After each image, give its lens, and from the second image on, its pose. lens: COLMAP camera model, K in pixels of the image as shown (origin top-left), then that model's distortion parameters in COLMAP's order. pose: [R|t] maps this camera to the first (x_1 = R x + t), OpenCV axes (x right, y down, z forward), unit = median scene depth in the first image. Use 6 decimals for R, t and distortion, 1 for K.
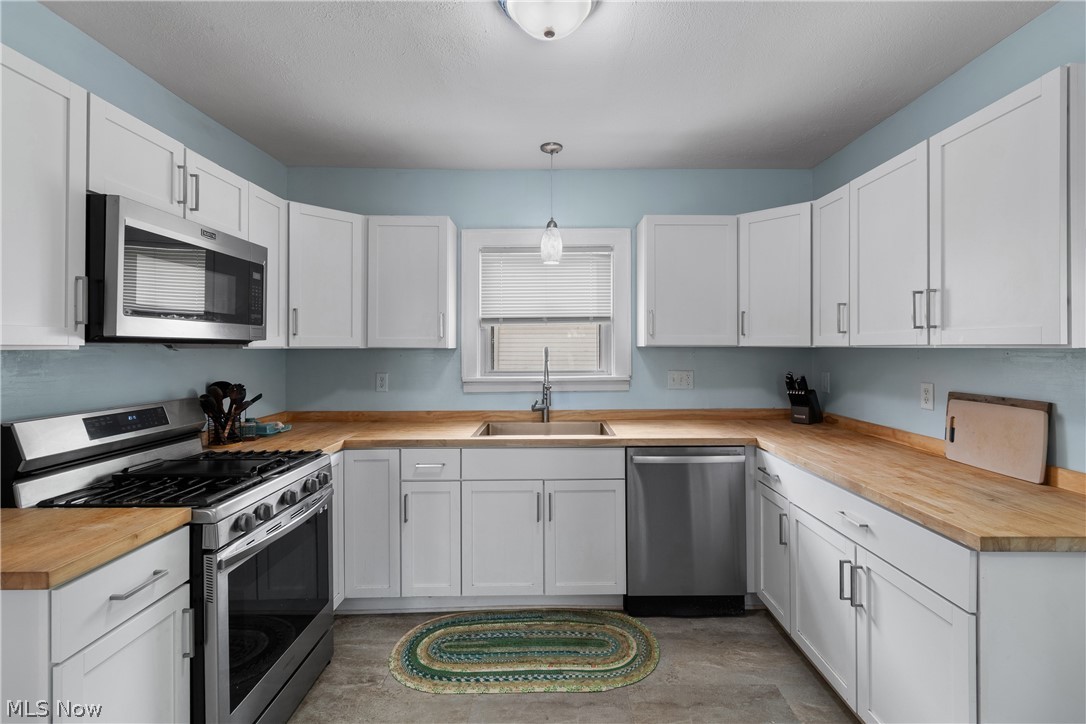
lens RADIAL K [[481.3, 0, 556.2], [0, 481.3, 342.1], [0, 0, 1]] dist [-0.001535, -0.000316]
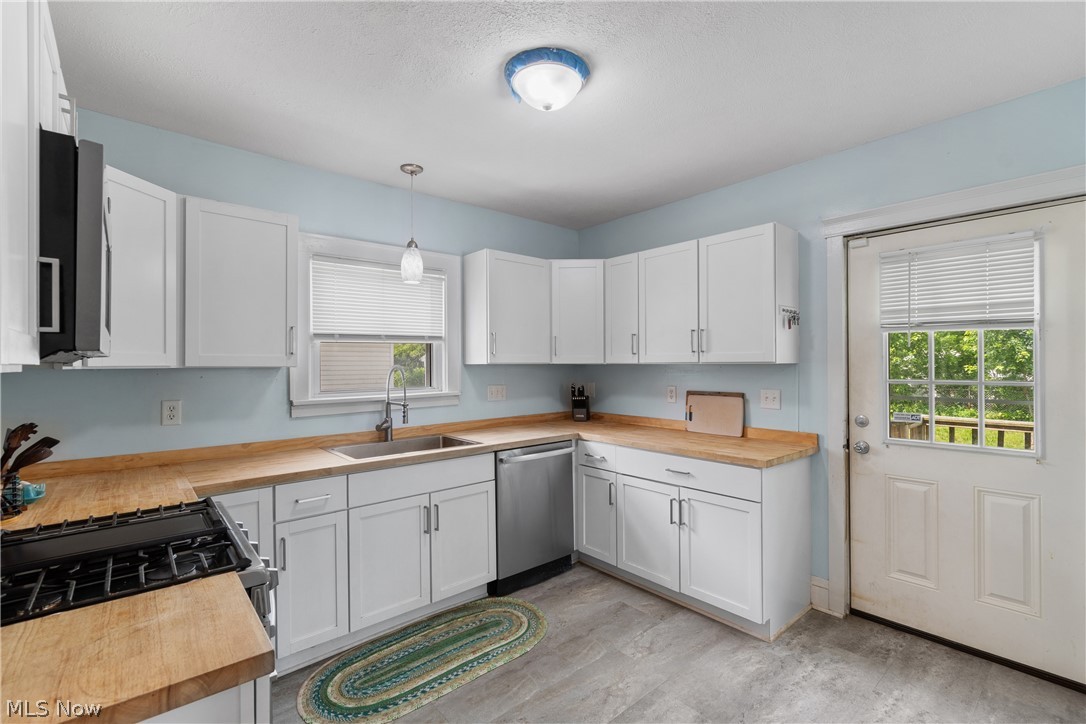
lens RADIAL K [[481.3, 0, 548.2], [0, 481.3, 362.3], [0, 0, 1]] dist [-0.001535, -0.000316]
pose [[0.761437, -0.001047, 0.648238, -0.508959], [-0.000959, 0.999996, 0.002742, 0.001385], [-0.648238, -0.002709, 0.761433, 0.044646]]
